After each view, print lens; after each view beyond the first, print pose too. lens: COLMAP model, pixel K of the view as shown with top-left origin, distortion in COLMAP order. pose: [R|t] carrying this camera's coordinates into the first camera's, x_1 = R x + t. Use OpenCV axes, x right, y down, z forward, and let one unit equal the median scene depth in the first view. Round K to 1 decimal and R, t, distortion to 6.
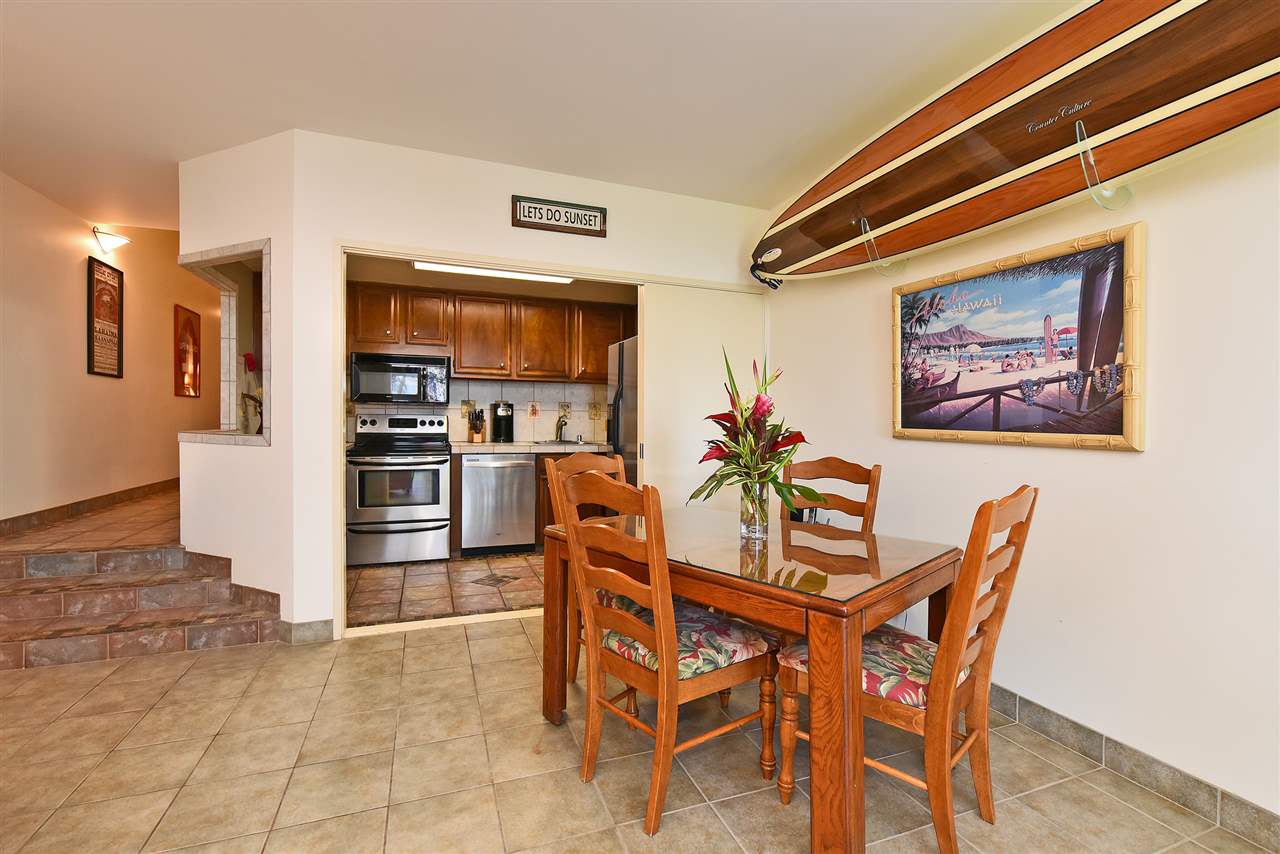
lens RADIAL K [[542.9, 0, 647.3], [0, 542.9, 427.3], [0, 0, 1]] dist [-0.006363, 0.000276]
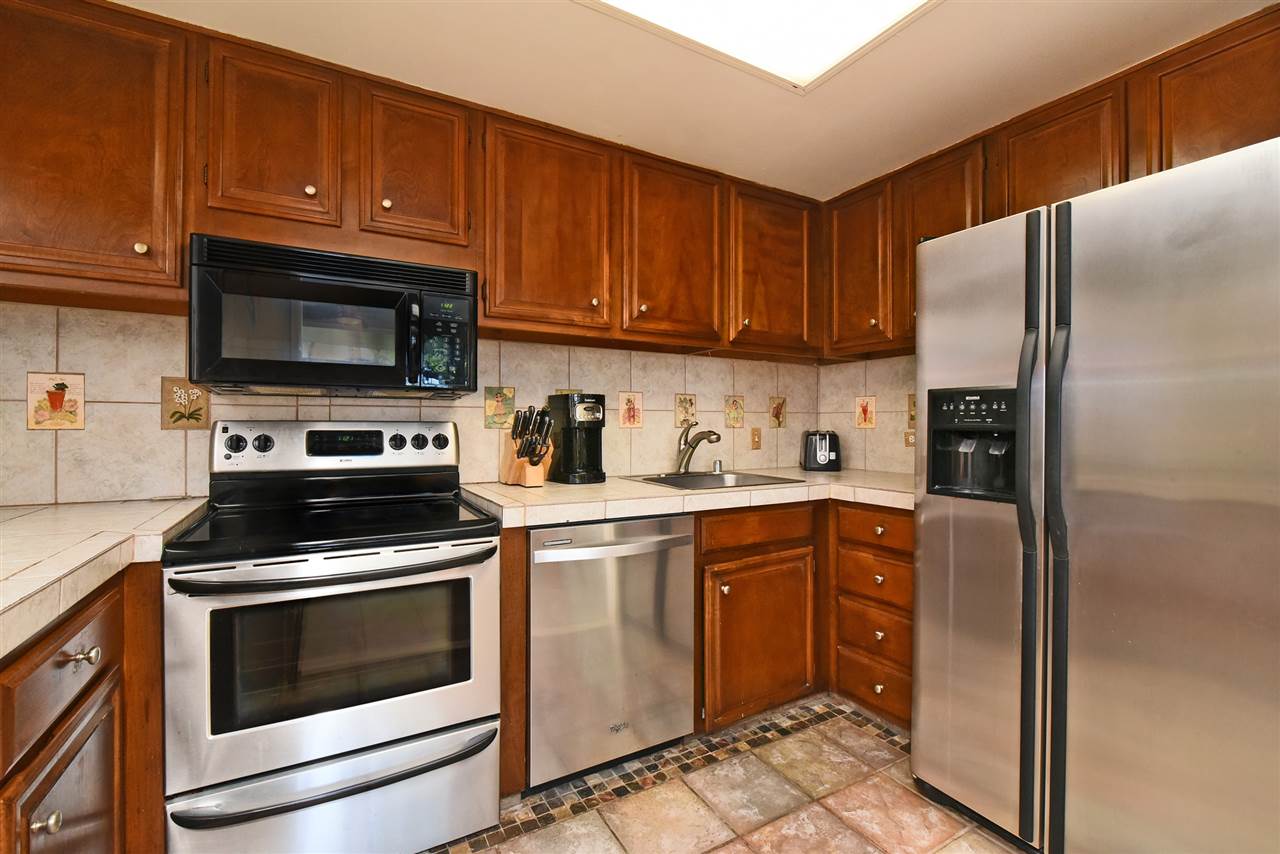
lens RADIAL K [[542.9, 0, 649.9], [0, 542.9, 424.9], [0, 0, 1]] dist [-0.006363, 0.000276]
pose [[0.990327, -0.010422, 0.138359, -0.321206], [0.013130, 0.999739, -0.018677, -0.011872], [-0.138128, 0.020313, 0.990206, 0.649547]]
